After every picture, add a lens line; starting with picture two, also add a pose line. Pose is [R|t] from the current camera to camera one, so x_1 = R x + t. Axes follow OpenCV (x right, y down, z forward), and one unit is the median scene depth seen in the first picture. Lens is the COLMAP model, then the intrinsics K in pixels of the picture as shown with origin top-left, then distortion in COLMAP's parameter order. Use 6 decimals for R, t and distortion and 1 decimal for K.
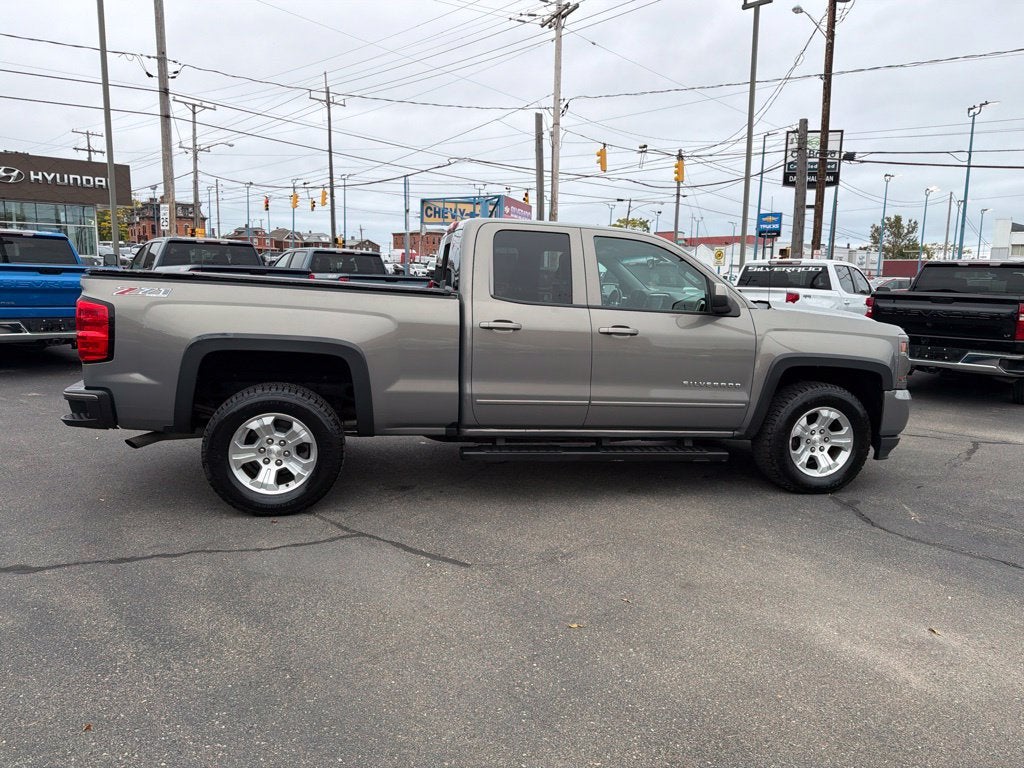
lens RADIAL K [[694.7, 0, 513.4], [0, 694.7, 388.2], [0, 0, 1]] dist [0.057320, -0.060574]
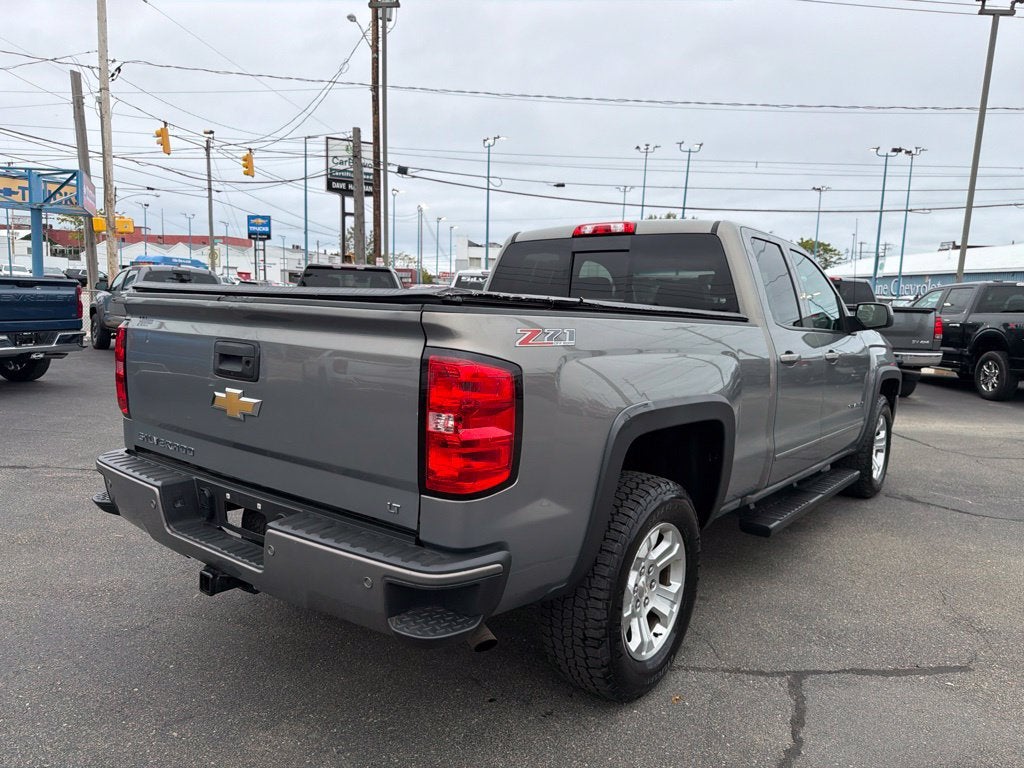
lens RADIAL K [[709.3, 0, 505.6], [0, 709.3, 385.5], [0, 0, 1]] dist [0.089898, -0.108431]
pose [[0.777282, -0.083626, 0.623570, -0.122584], [0.090673, 0.995670, 0.020503, -0.016640], [-0.622584, 0.040604, 0.781499, 0.085679]]
